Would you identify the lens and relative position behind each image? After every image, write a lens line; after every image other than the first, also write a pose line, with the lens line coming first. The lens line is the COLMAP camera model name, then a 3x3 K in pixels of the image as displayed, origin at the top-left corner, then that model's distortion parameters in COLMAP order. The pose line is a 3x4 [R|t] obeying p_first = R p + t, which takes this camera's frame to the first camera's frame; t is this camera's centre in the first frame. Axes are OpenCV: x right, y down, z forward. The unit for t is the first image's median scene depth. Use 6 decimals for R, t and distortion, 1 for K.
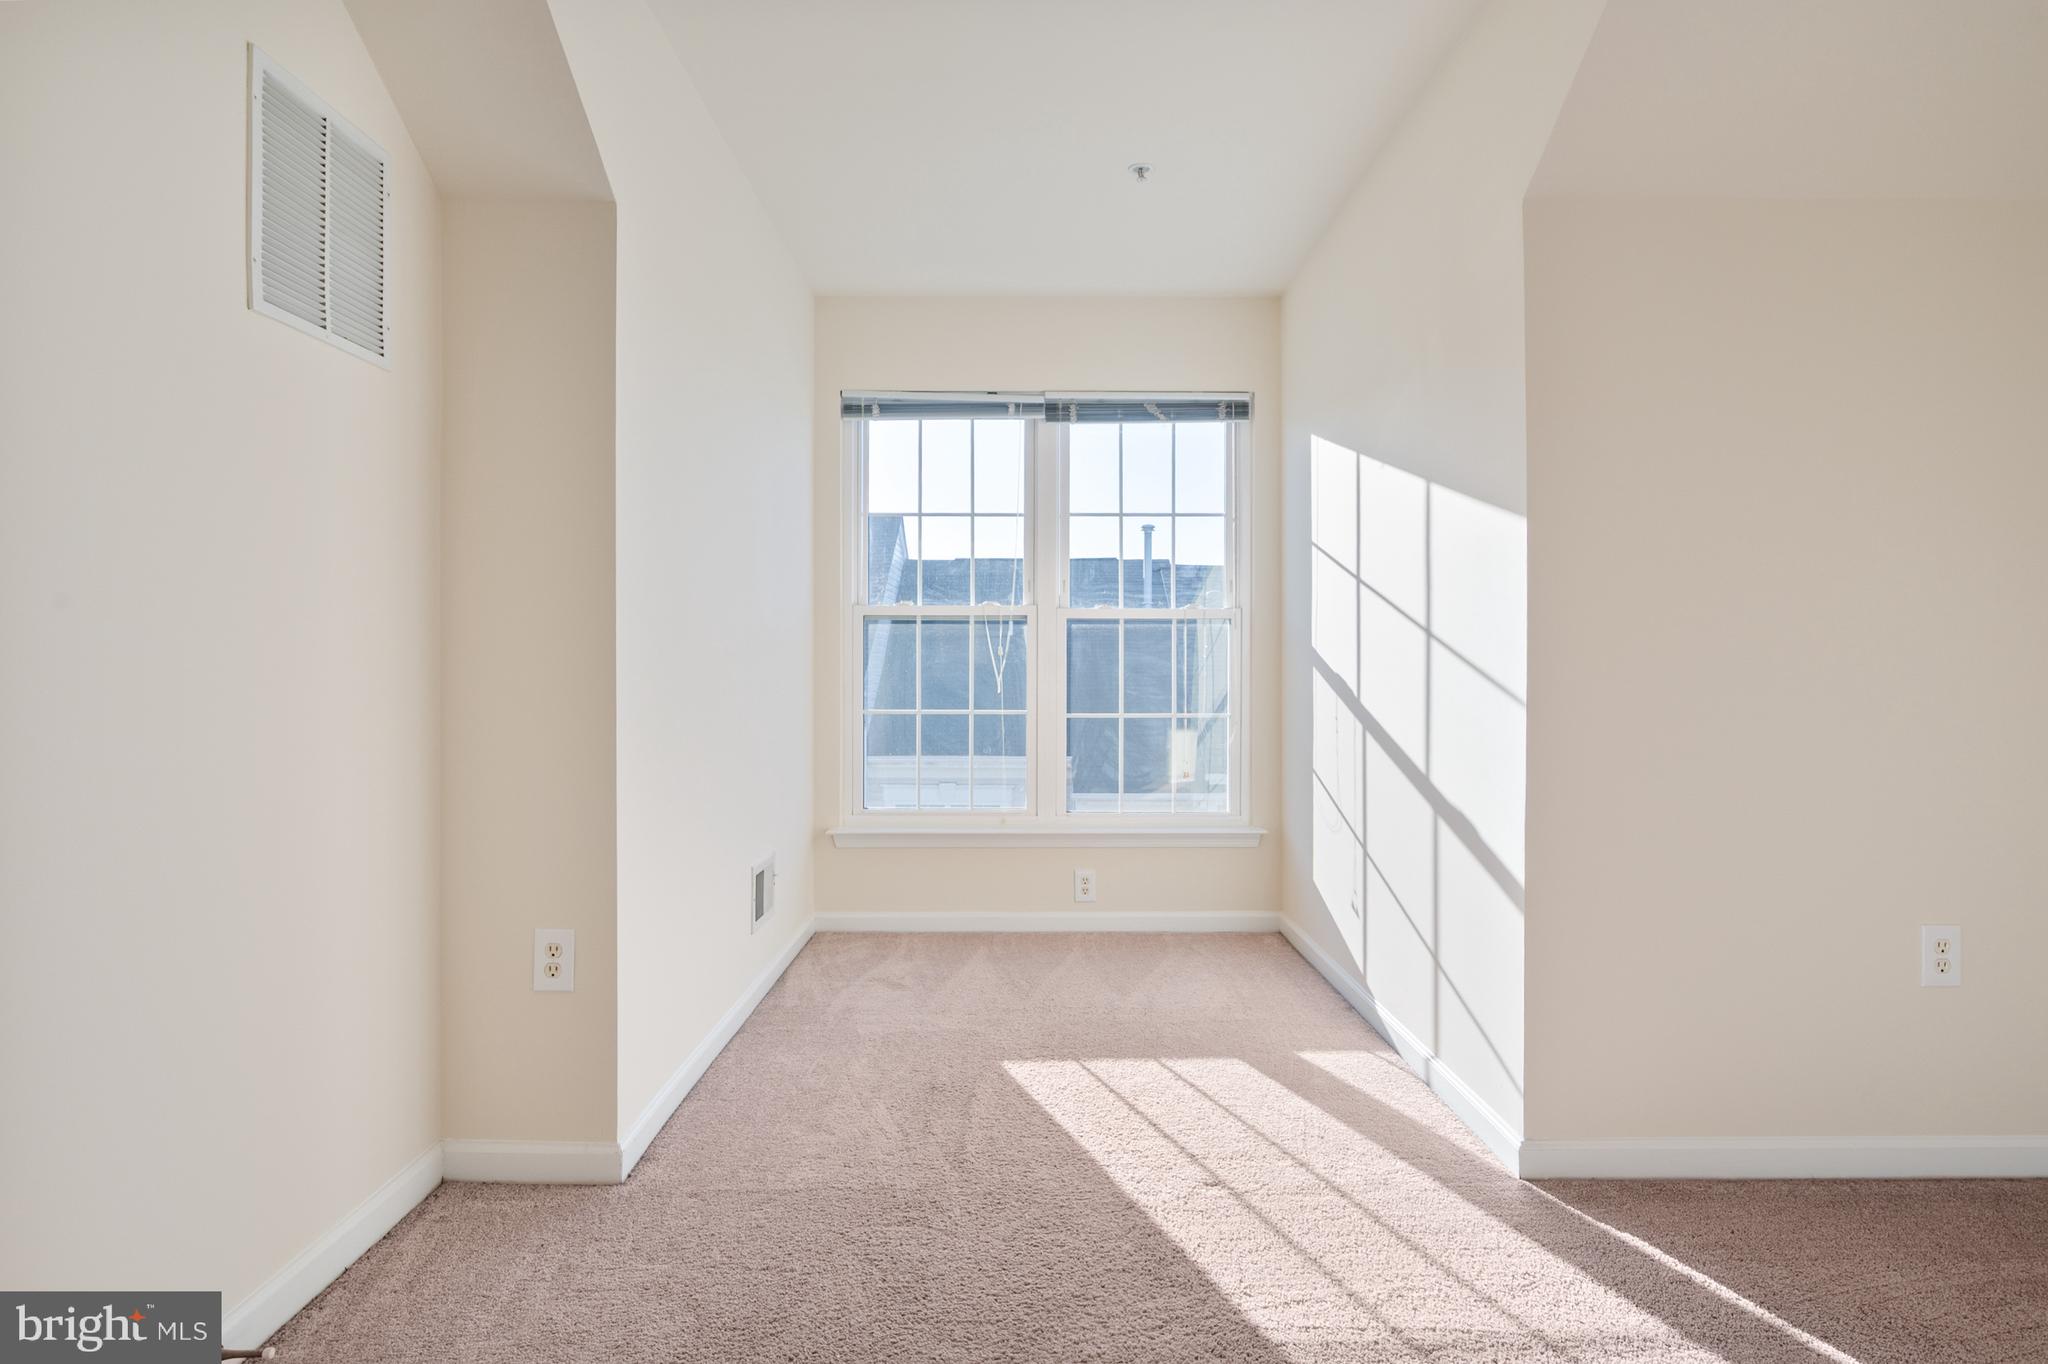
lens RADIAL K [[1184.6, 0, 1021.5], [0, 1184.6, 668.9], [0, 0, 1]] dist [-0.004016, -0.003454]
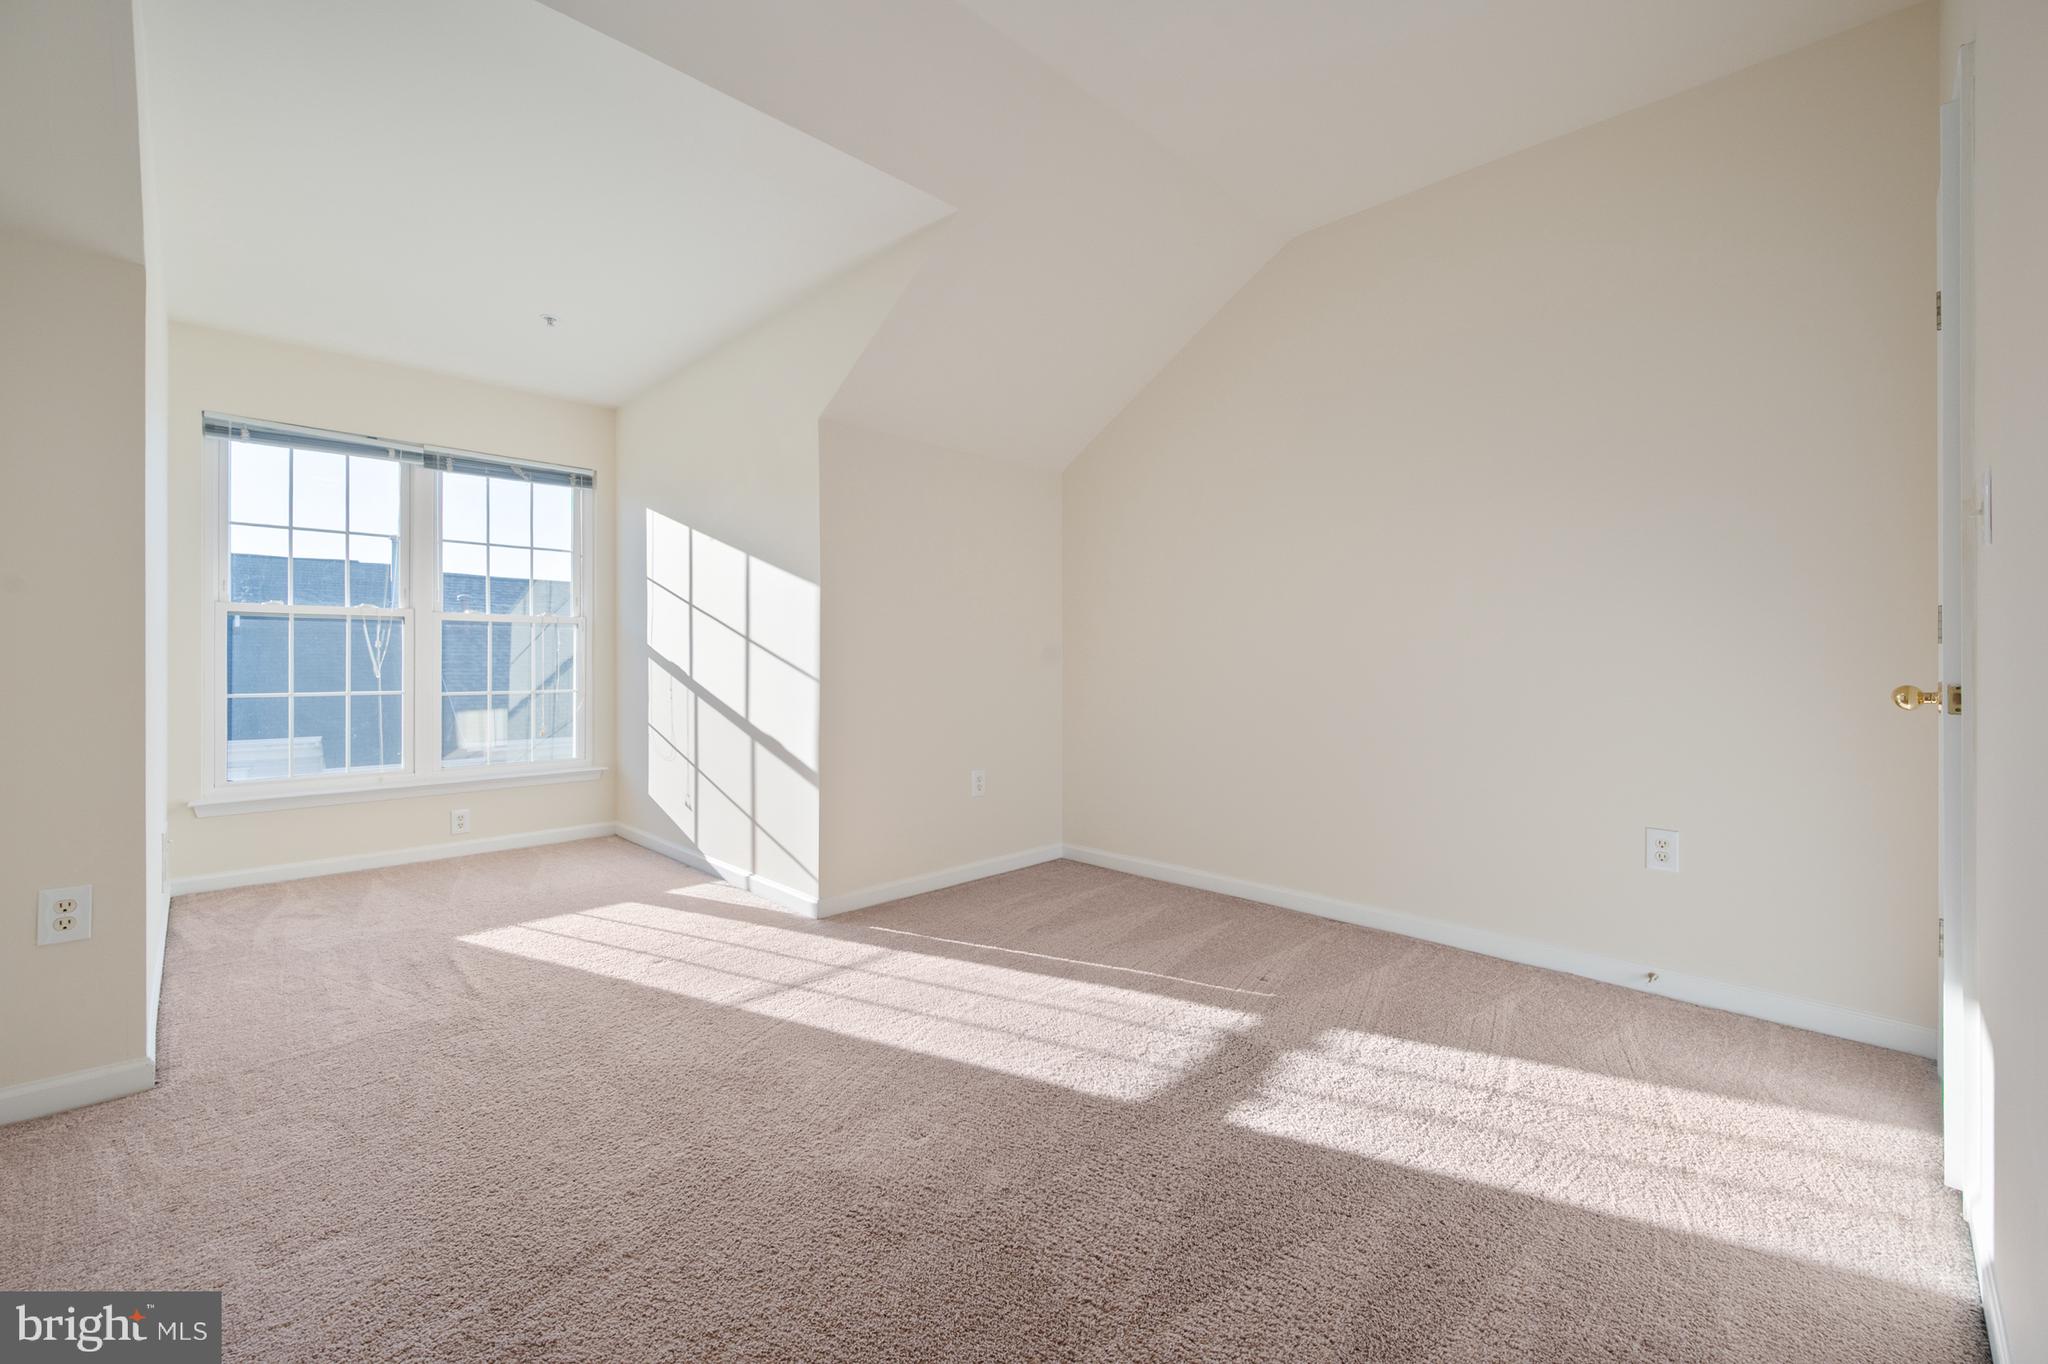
lens RADIAL K [[831.2, 0, 1022.6], [0, 831.2, 666.8], [0, 0, 1]] dist [0.015546, -0.000154]
pose [[0.711062, -0.005683, 0.703106, -0.162412], [-0.001453, 0.999953, 0.009552, -0.000818], [-0.703128, -0.007813, 0.711021, -0.116630]]
